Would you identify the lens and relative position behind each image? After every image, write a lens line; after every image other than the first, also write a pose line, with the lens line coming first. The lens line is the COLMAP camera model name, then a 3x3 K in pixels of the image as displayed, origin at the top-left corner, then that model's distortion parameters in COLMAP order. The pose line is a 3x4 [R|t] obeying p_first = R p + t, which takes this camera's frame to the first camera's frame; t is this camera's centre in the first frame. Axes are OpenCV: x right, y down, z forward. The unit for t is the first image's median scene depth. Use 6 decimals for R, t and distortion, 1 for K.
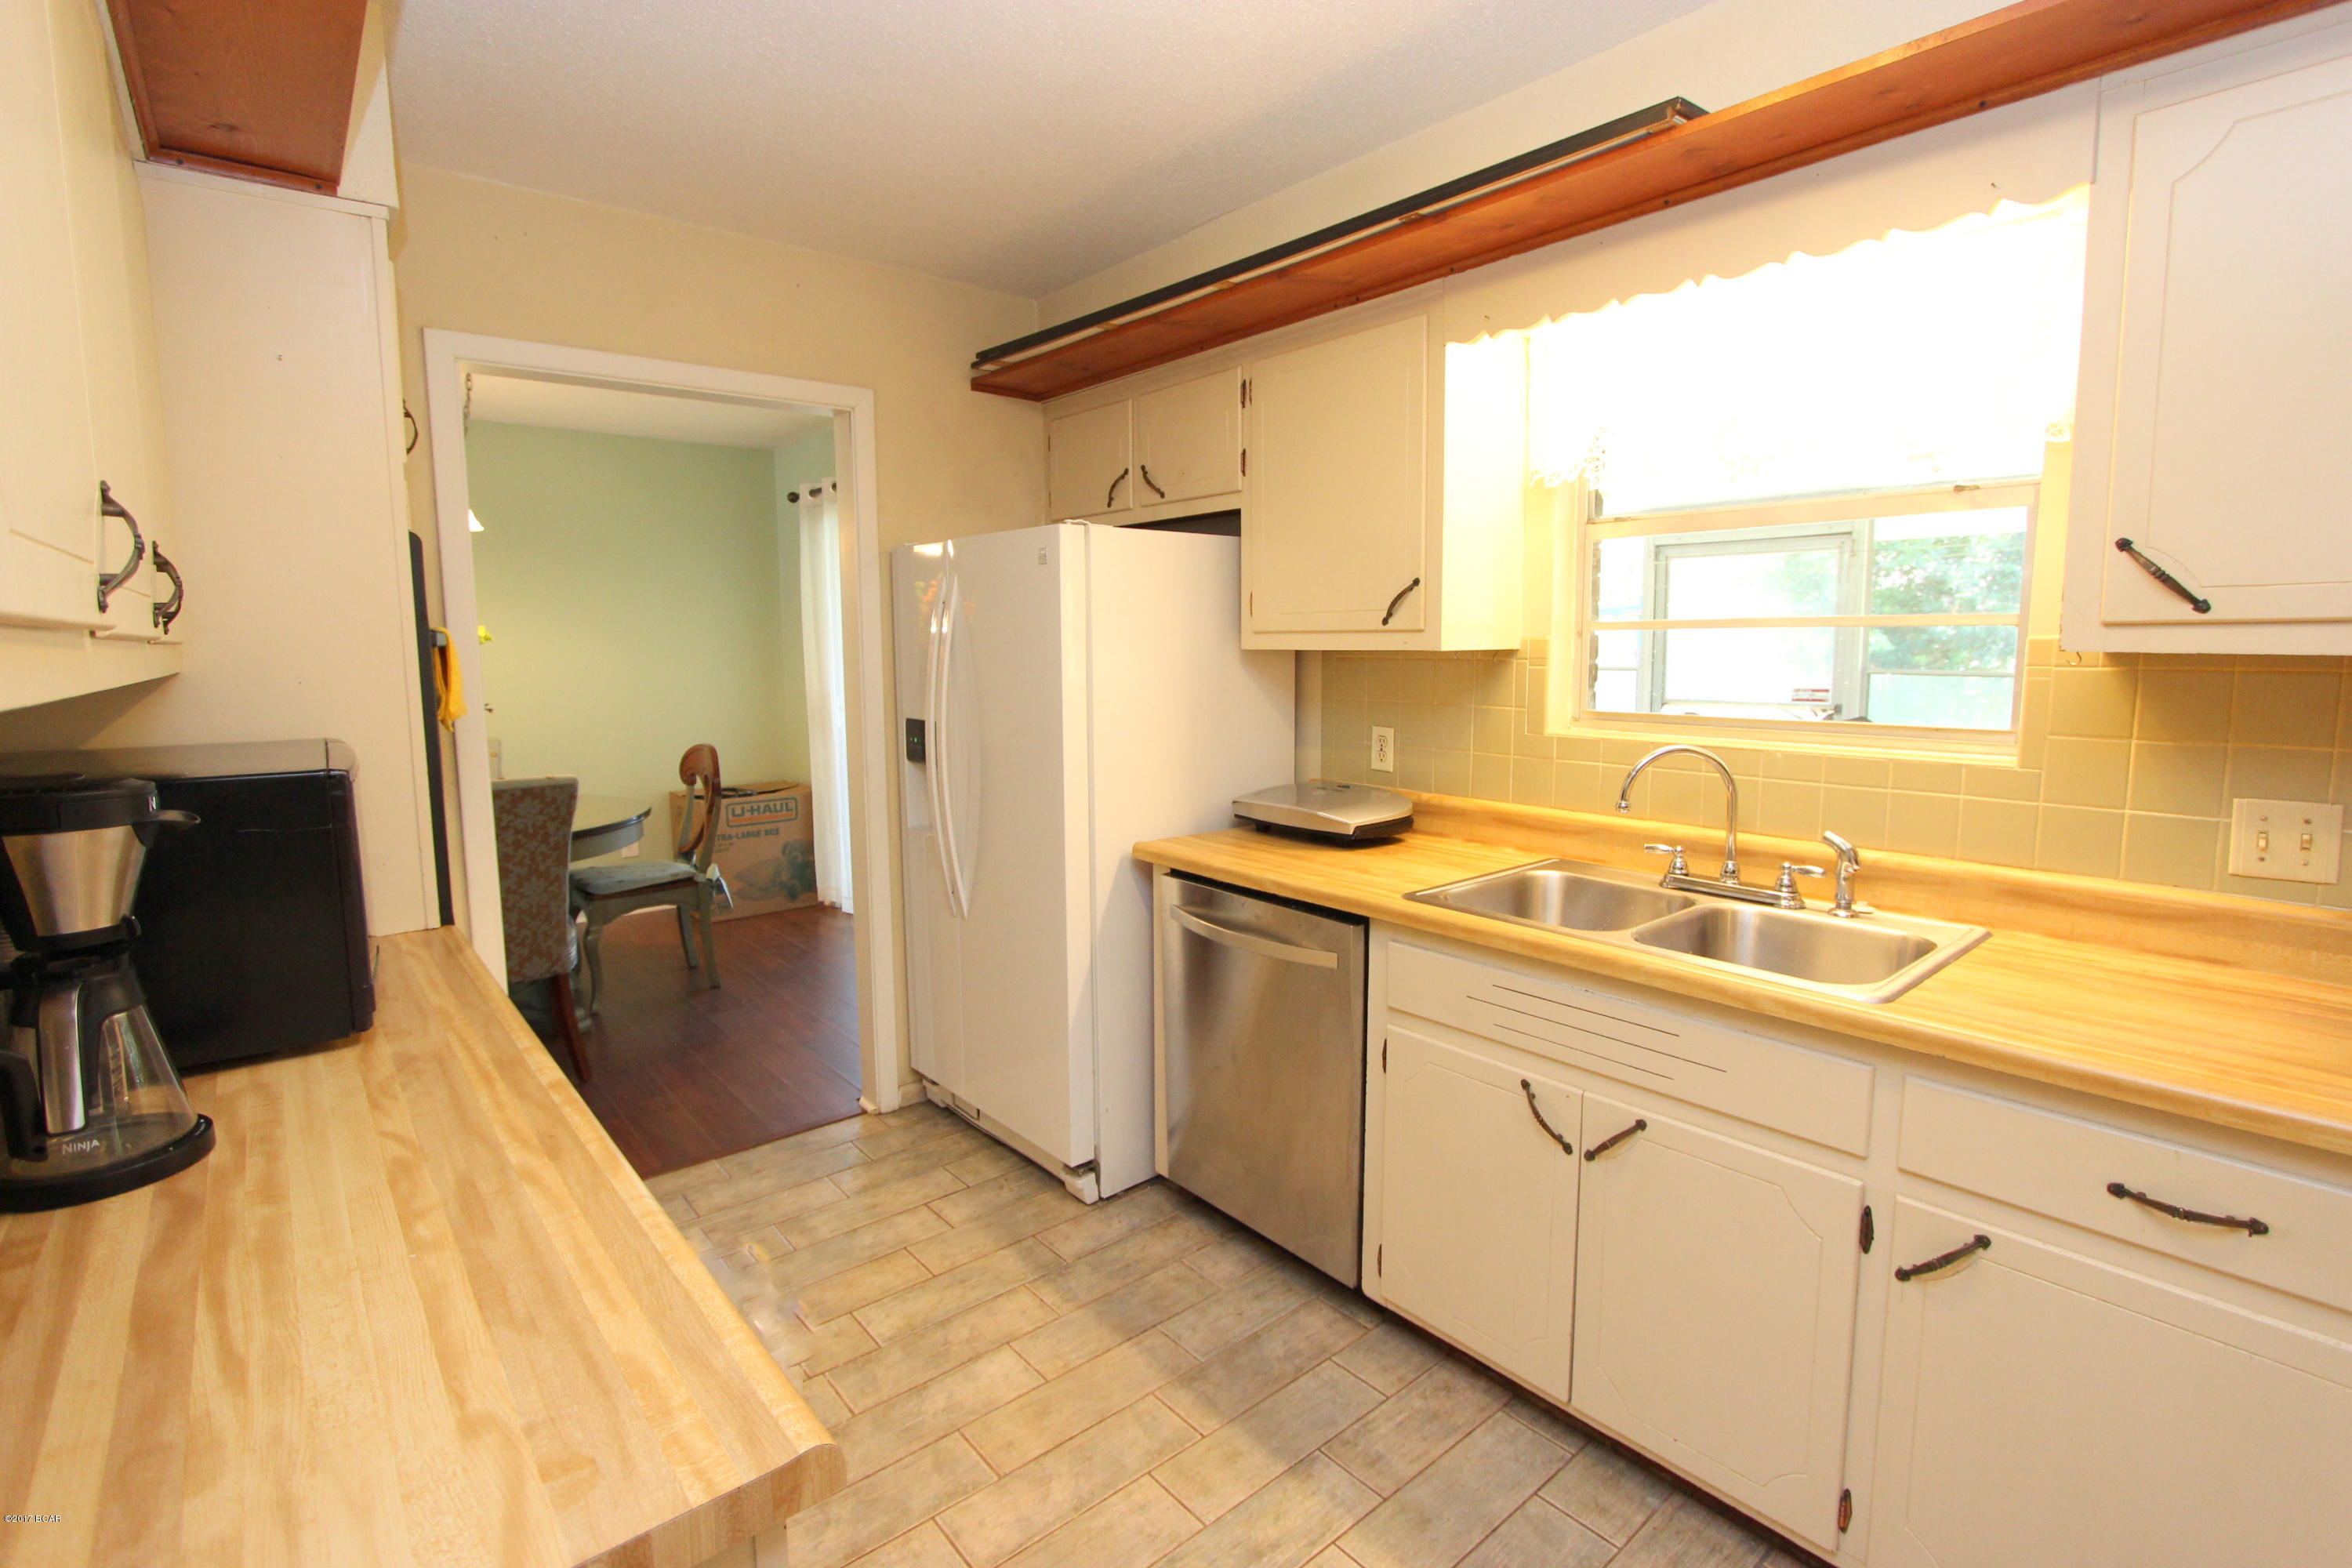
lens RADIAL K [[1088.6, 0, 1198.8], [0, 1088.6, 773.0], [0, 0, 1]] dist [-0.009040, 0.000295]
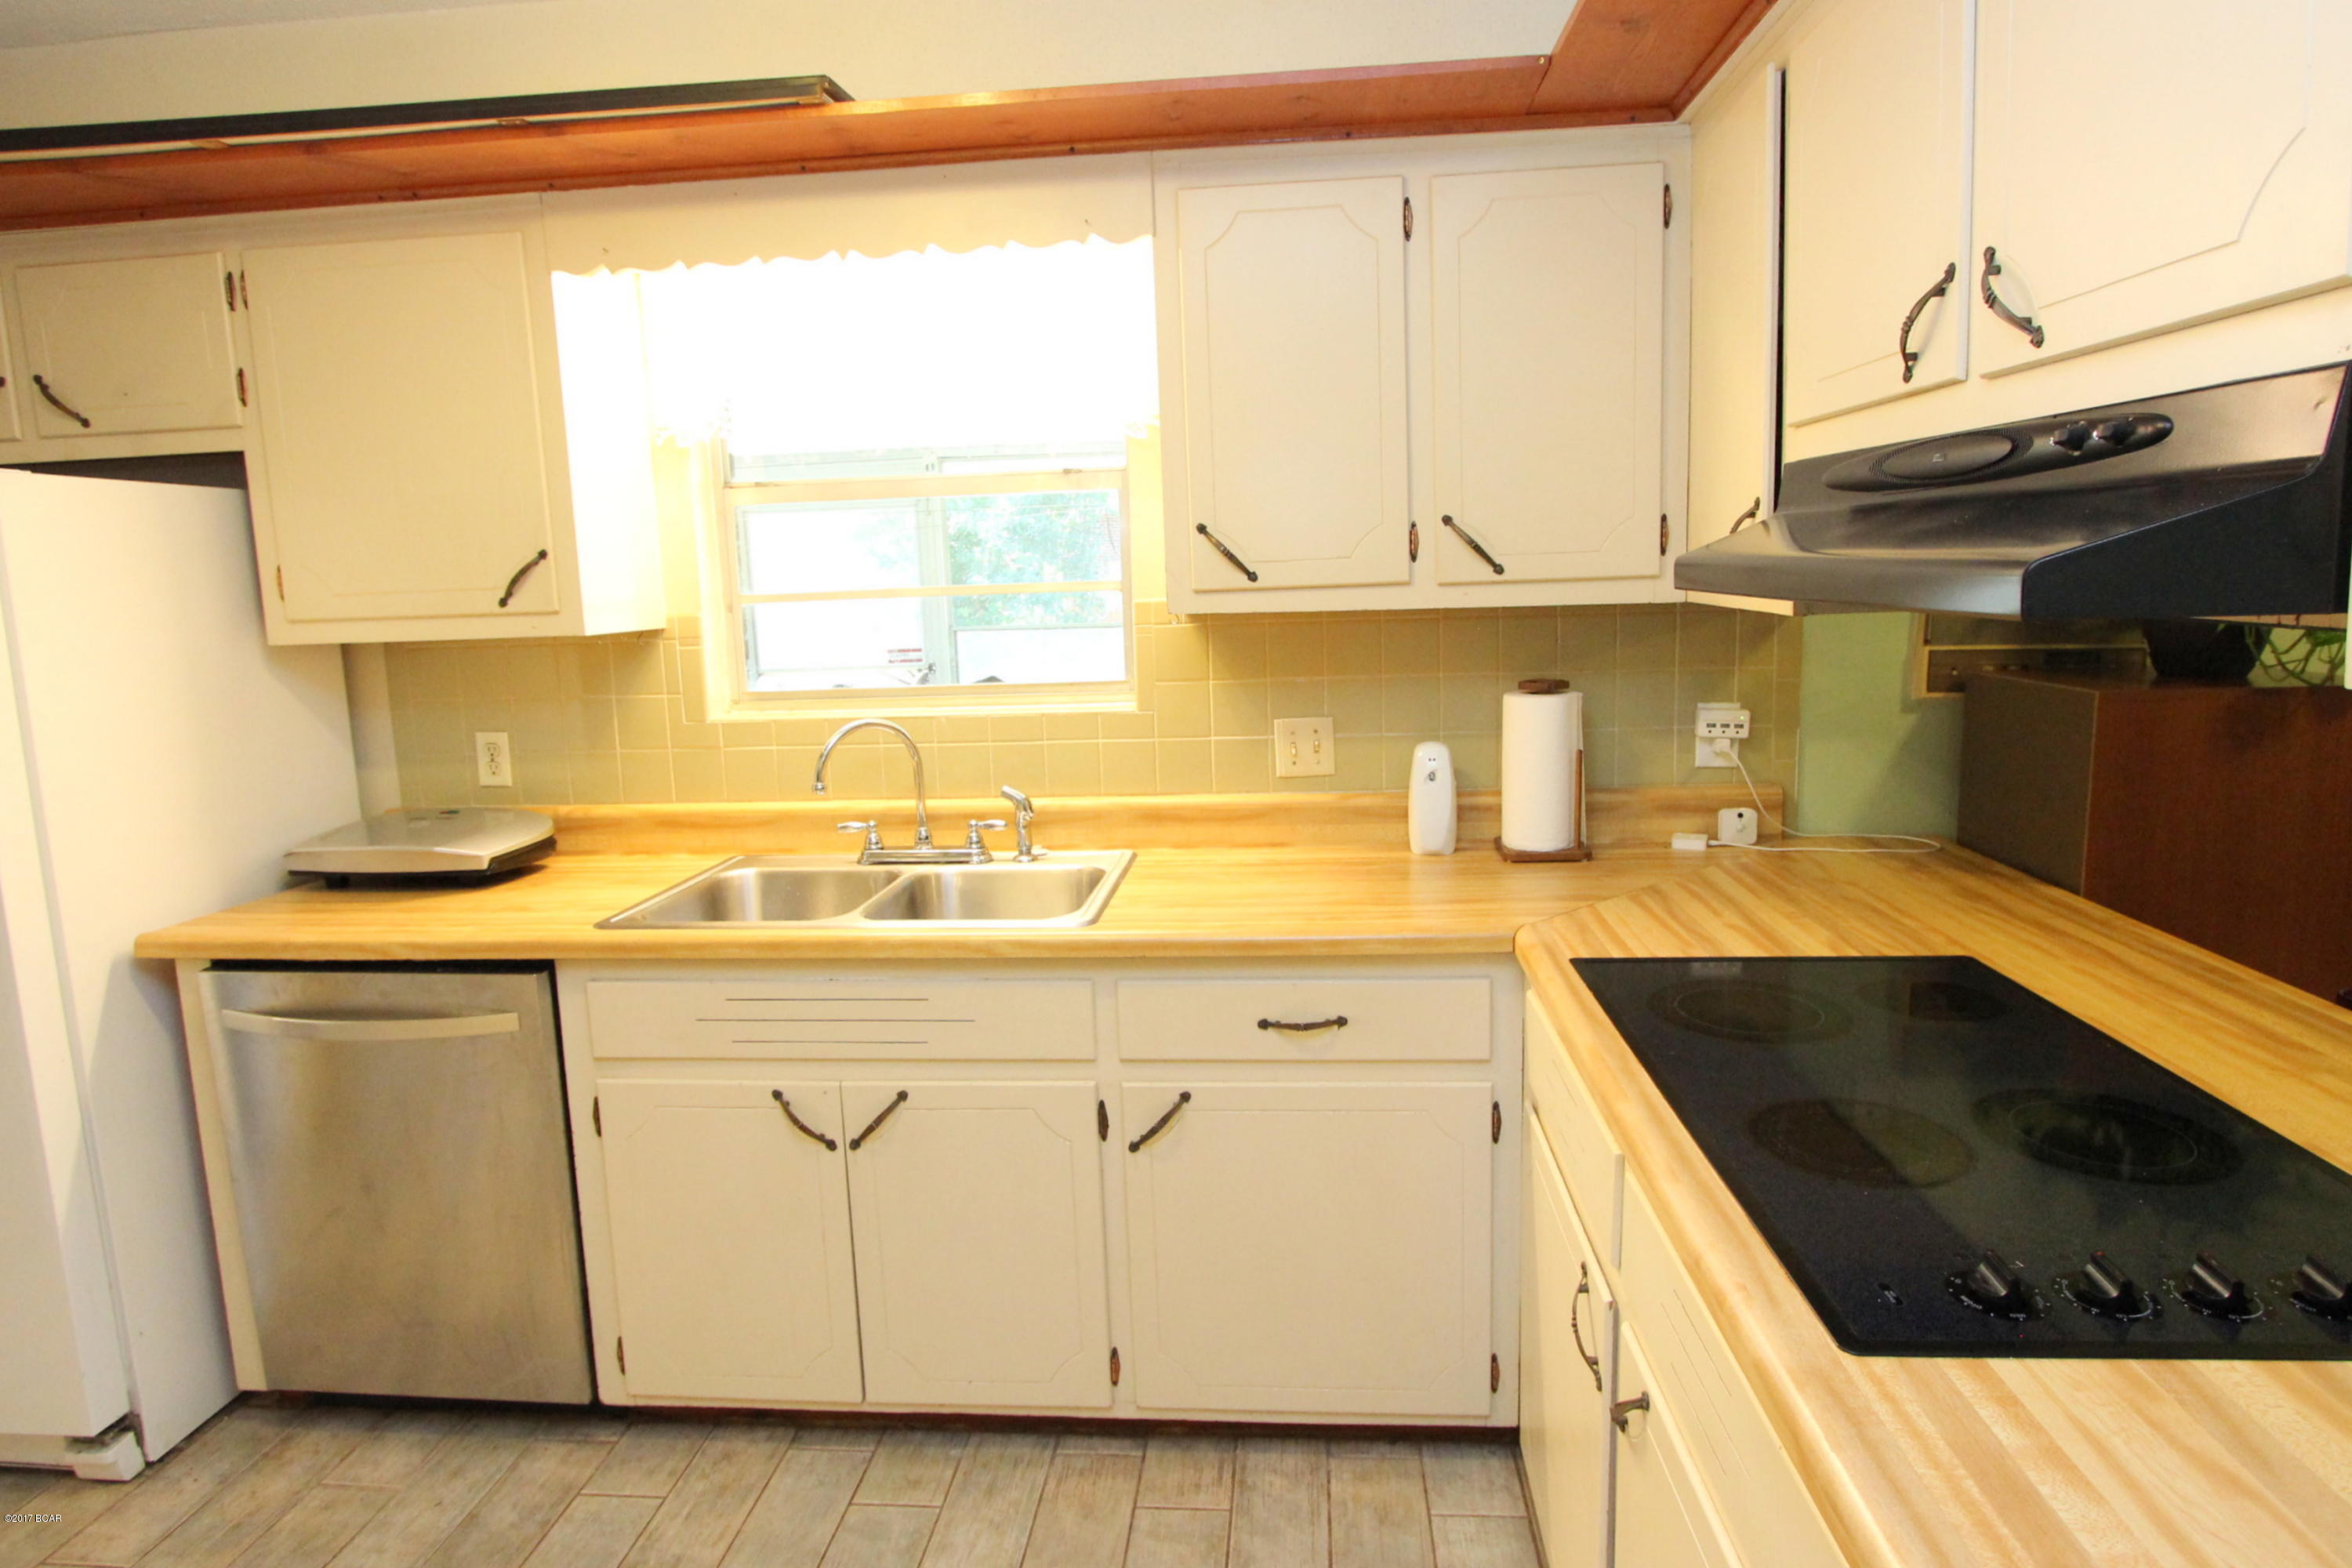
lens RADIAL K [[1318.6, 0, 1176.0], [0, 1318.6, 784.0], [0, 0, 1]] dist [-0.000602, 0.001052]
pose [[0.722116, -0.127111, 0.679993, -0.172934], [0.114196, 0.991391, 0.064050, -0.011538], [-0.682281, 0.031401, 0.730415, -0.067384]]
